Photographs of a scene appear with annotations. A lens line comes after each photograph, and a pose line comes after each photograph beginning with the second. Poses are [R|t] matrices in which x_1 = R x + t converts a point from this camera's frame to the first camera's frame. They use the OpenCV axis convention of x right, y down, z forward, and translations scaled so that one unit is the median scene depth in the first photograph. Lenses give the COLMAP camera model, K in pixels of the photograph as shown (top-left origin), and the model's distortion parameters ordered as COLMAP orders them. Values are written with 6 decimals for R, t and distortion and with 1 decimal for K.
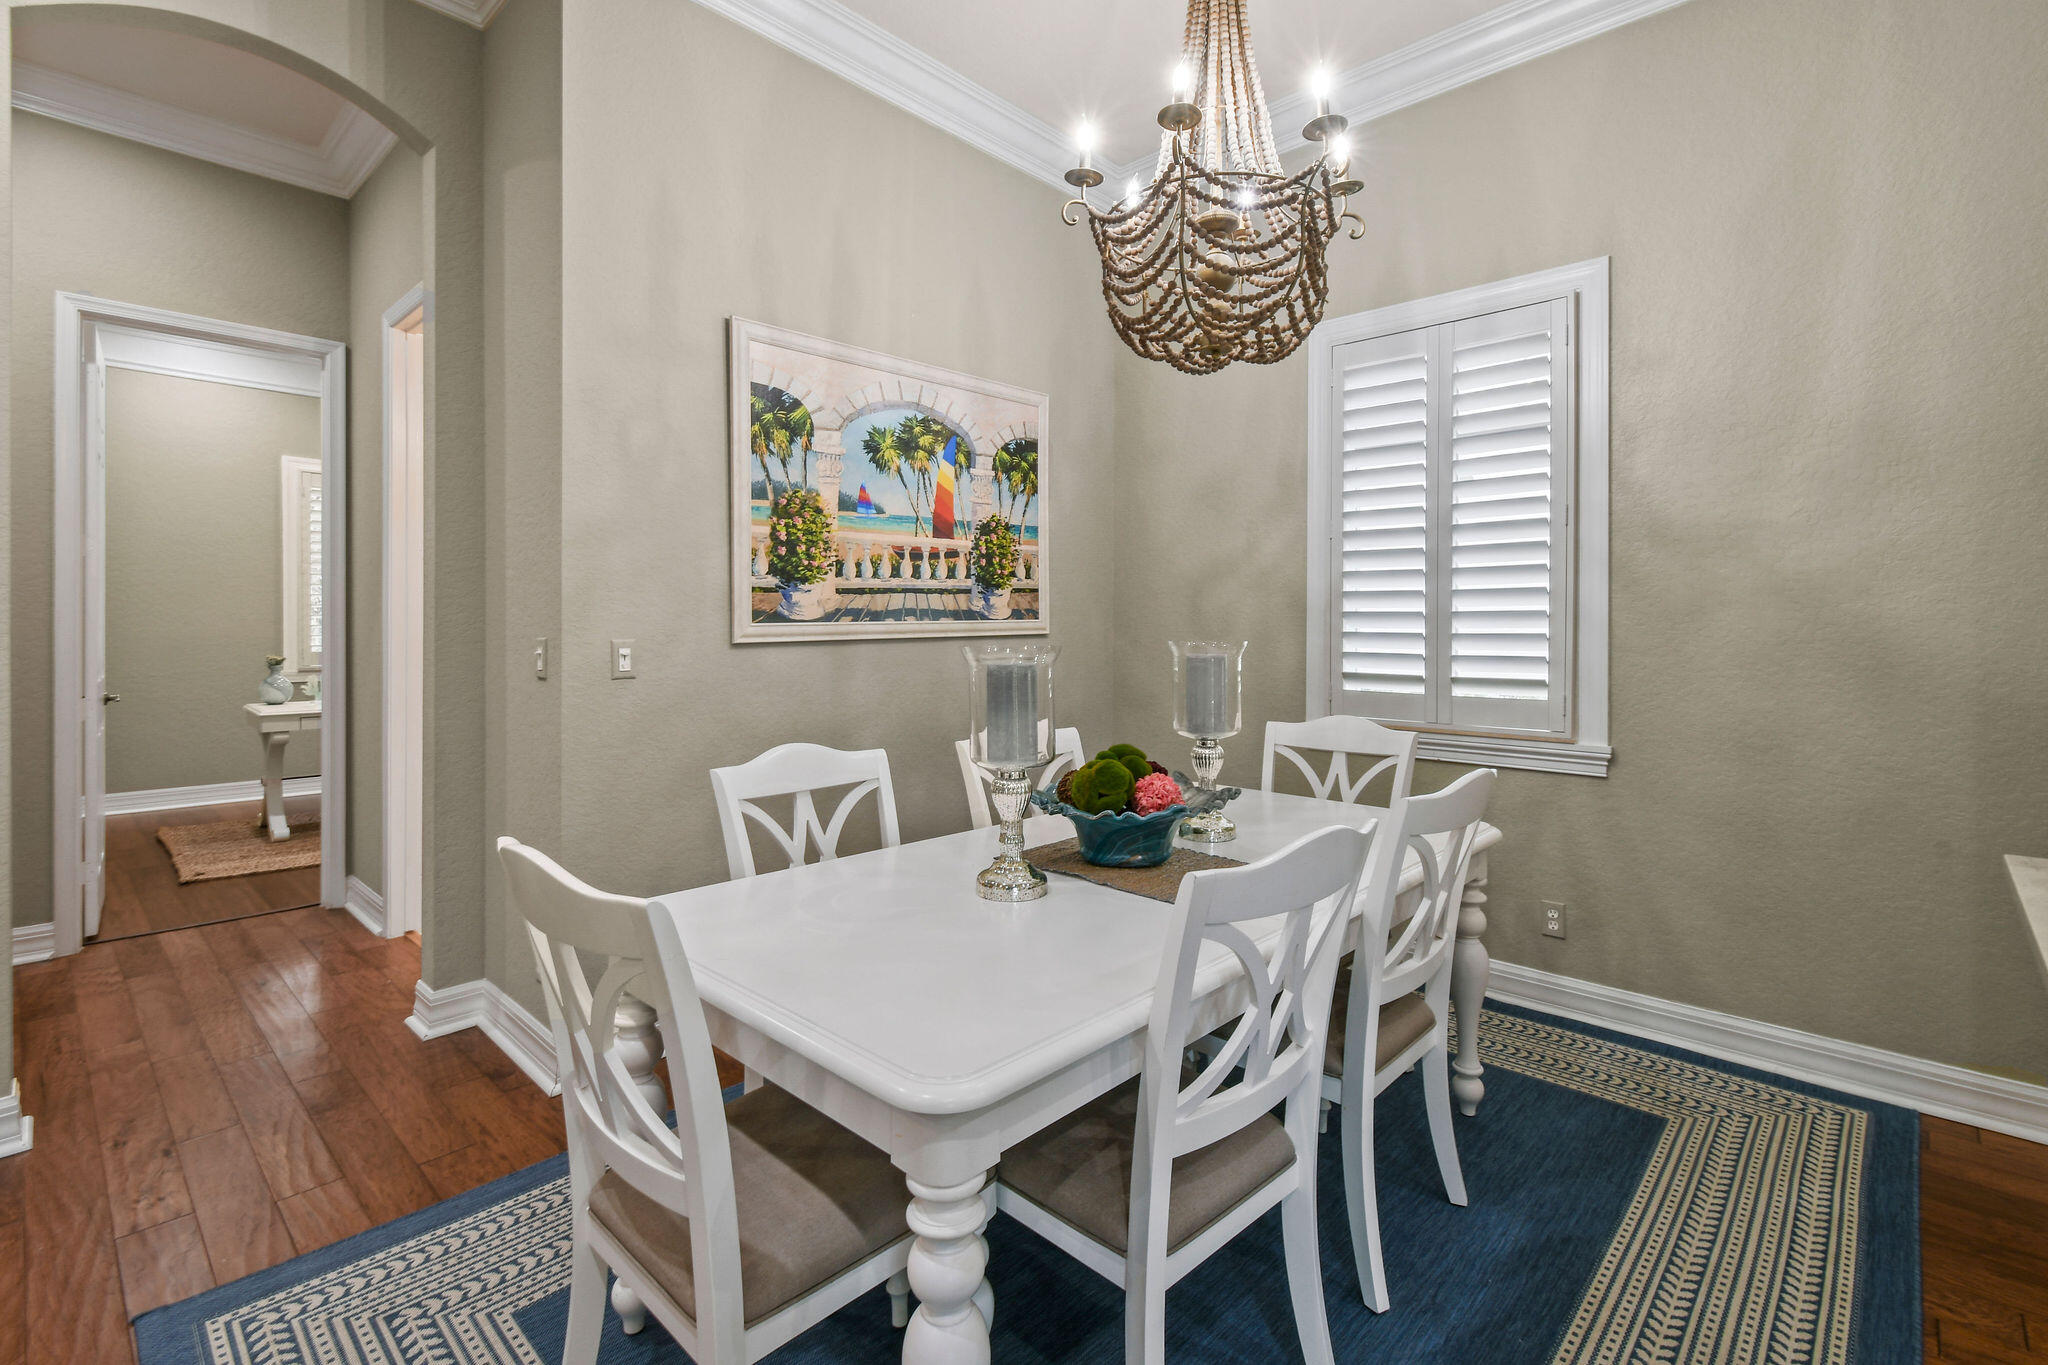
lens RADIAL K [[932.6, 0, 1047.3], [0, 932.6, 630.0], [0, 0, 1]] dist [0.004773, -0.001677]
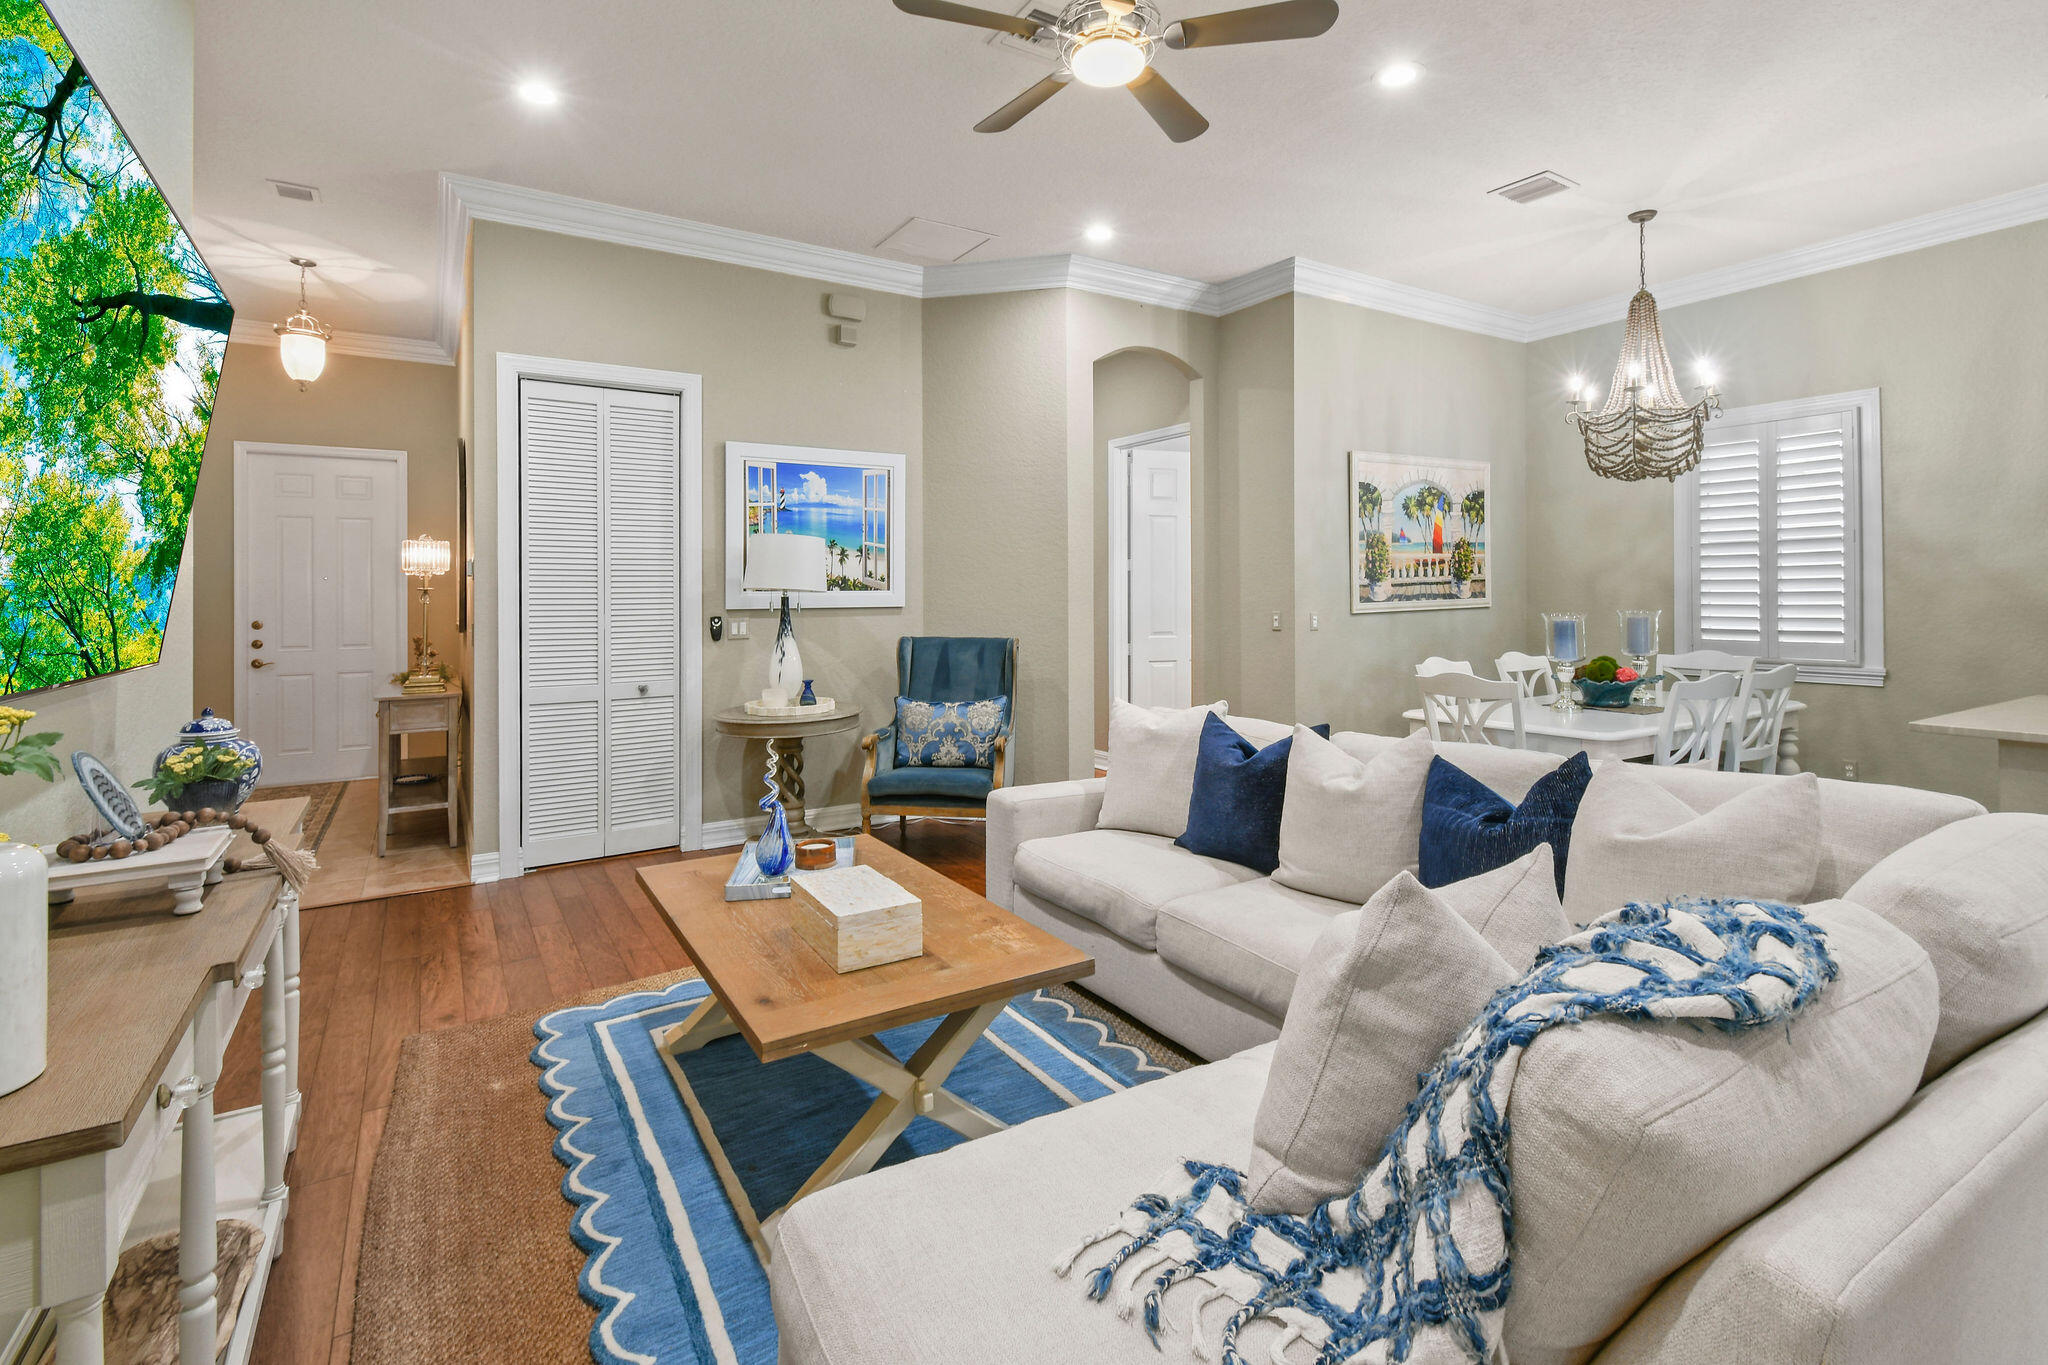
lens RADIAL K [[932.6, 0, 1031.6], [0, 932.6, 594.3], [0, 0, 1]] dist [0.004773, -0.001677]
pose [[0.962321, -0.012244, -0.271640, -0.397724], [0.010363, 0.999911, -0.008355, -0.014760], [0.271718, 0.005225, 0.962363, -0.972868]]
